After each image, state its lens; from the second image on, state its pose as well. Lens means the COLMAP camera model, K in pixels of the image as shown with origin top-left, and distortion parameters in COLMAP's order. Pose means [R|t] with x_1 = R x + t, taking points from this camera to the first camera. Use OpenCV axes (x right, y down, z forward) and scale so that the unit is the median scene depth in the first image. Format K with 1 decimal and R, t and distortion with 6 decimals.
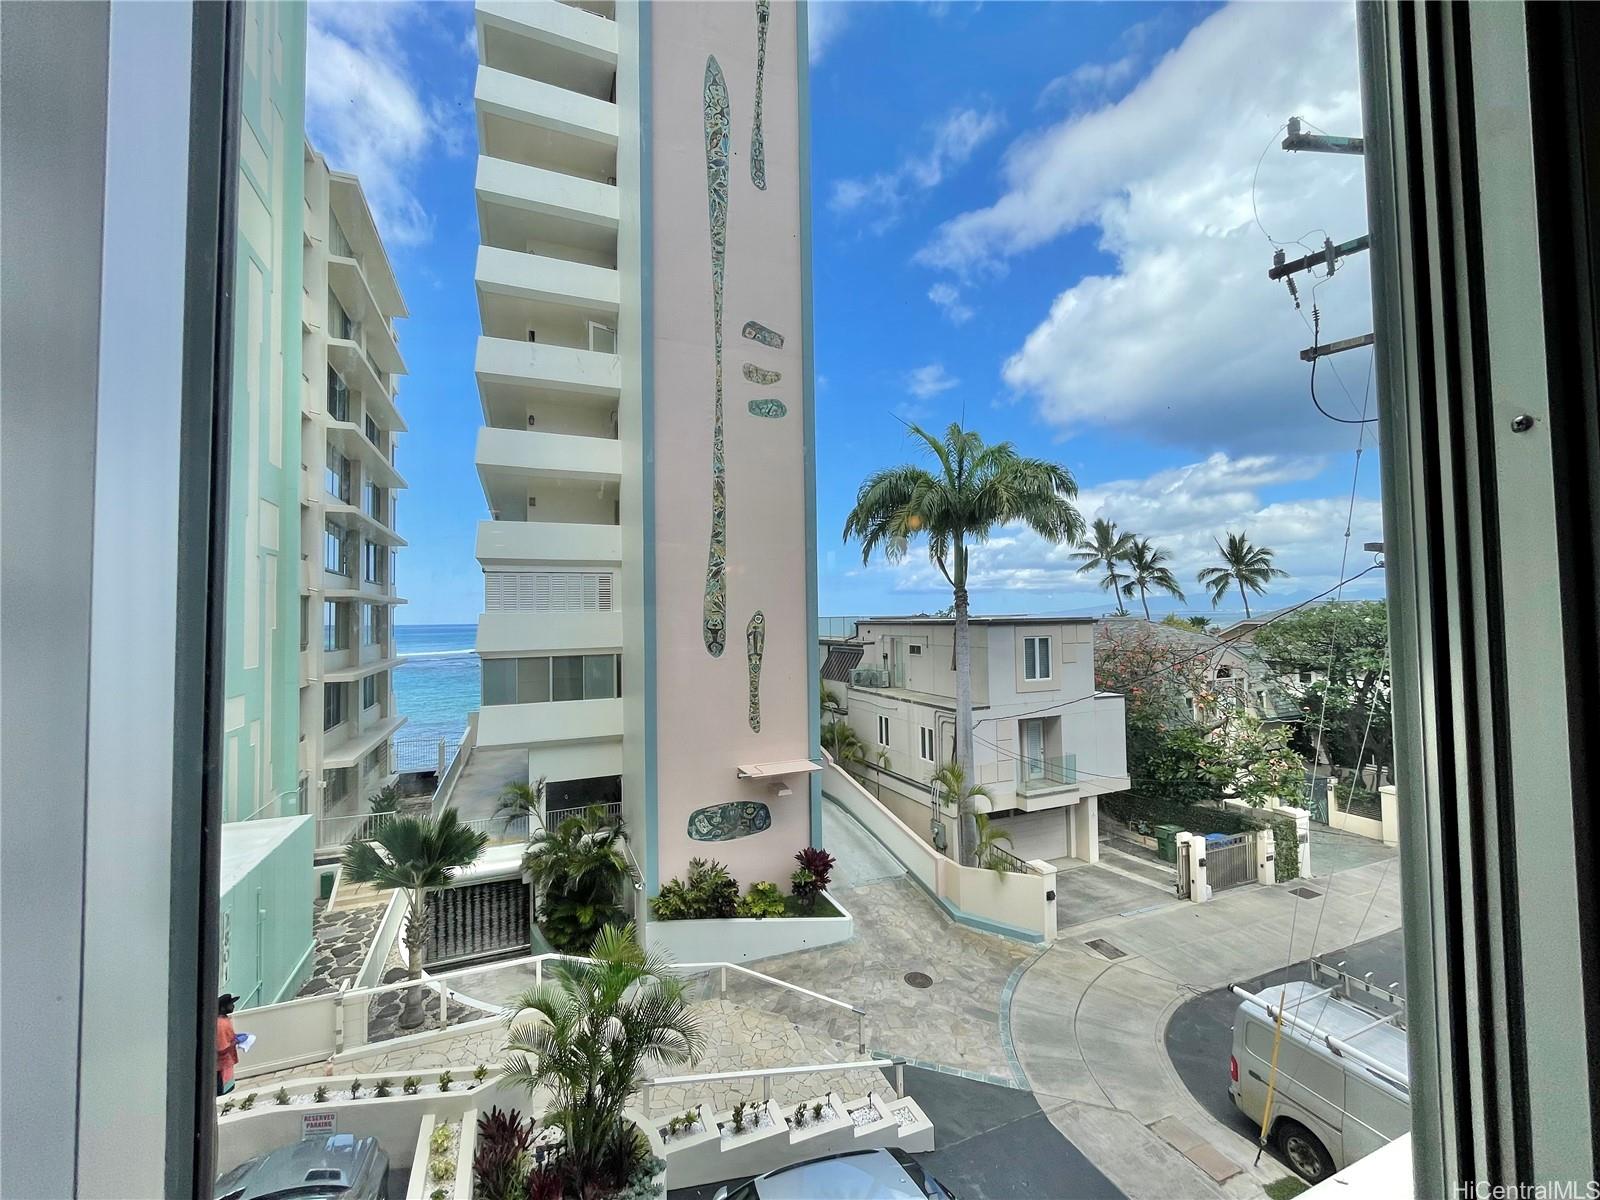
lens RADIAL K [[655.6, 0, 801.6], [0, 655.6, 598.0], [0, 0, 1]] dist [0.000339, 0.000644]
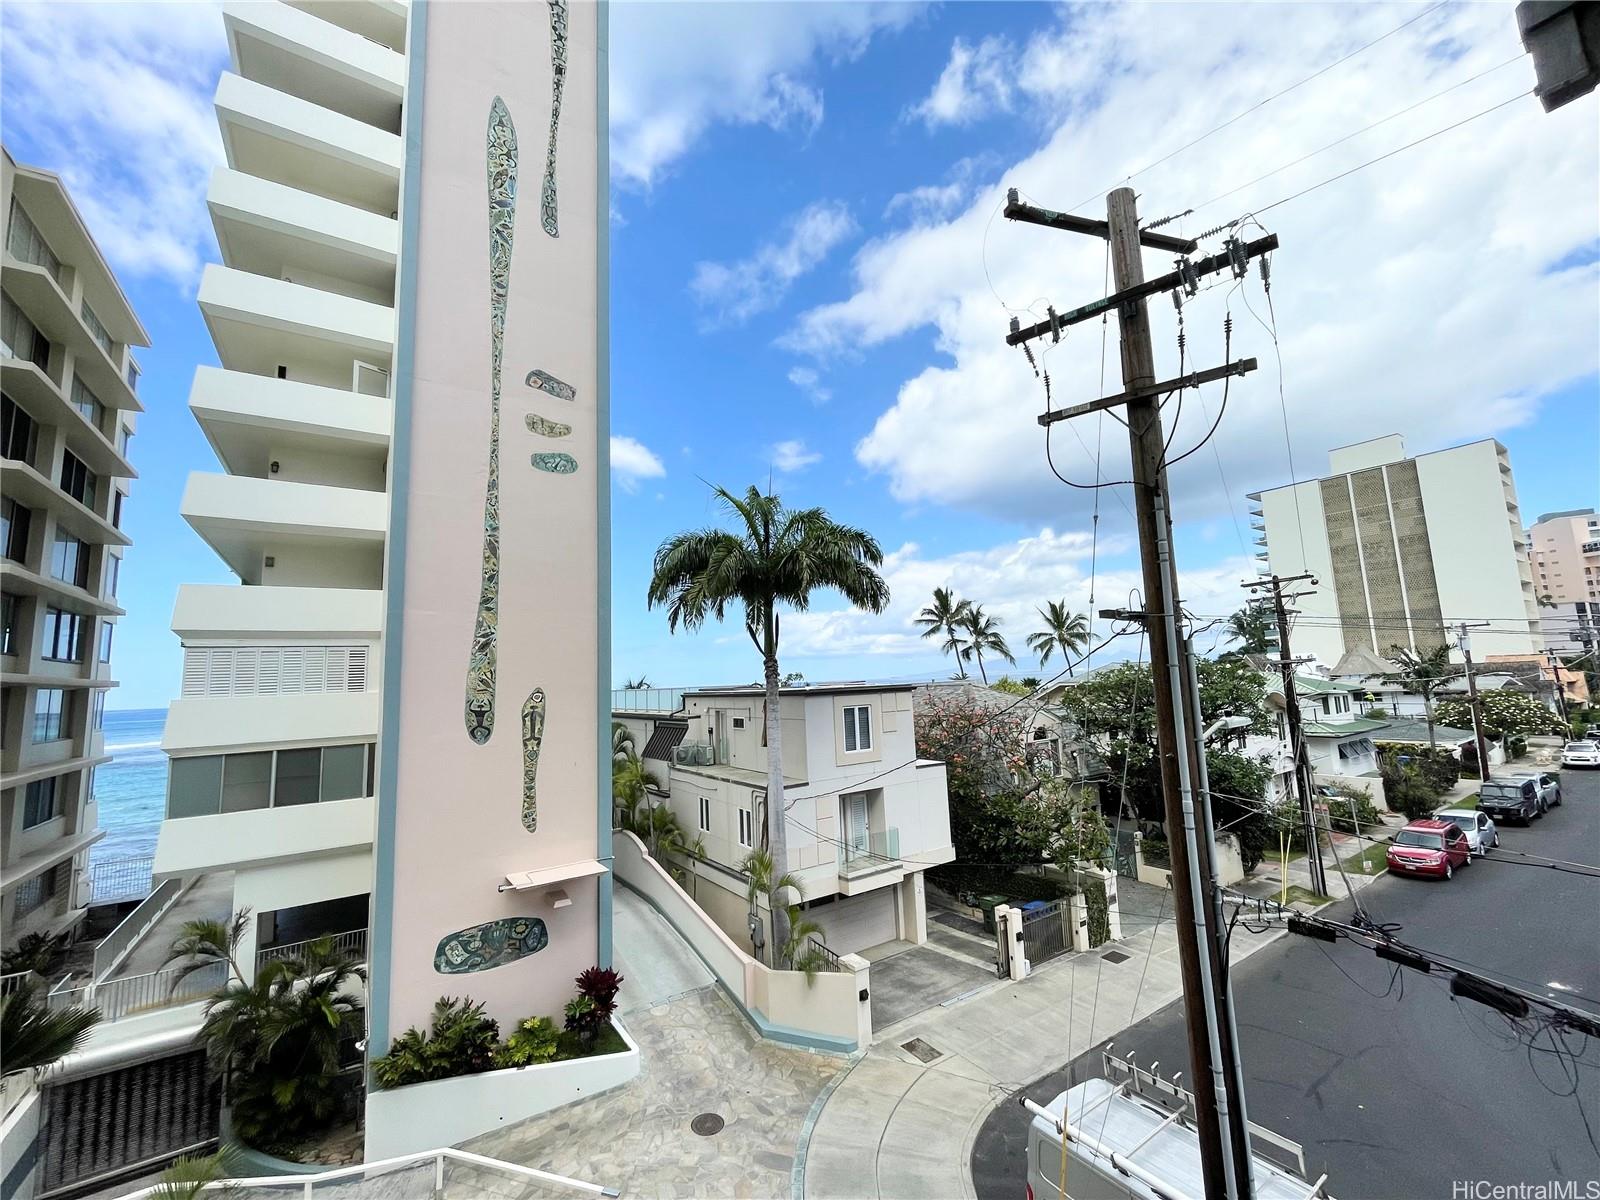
lens RADIAL K [[655.6, 0, 801.6], [0, 655.6, 598.0], [0, 0, 1]] dist [0.000339, 0.000644]
pose [[0.980140, 0.001554, 0.198298, 0.102022], [0.018640, 0.994820, -0.099929, -0.005770], [-0.197427, 0.101641, 0.975034, 0.063927]]
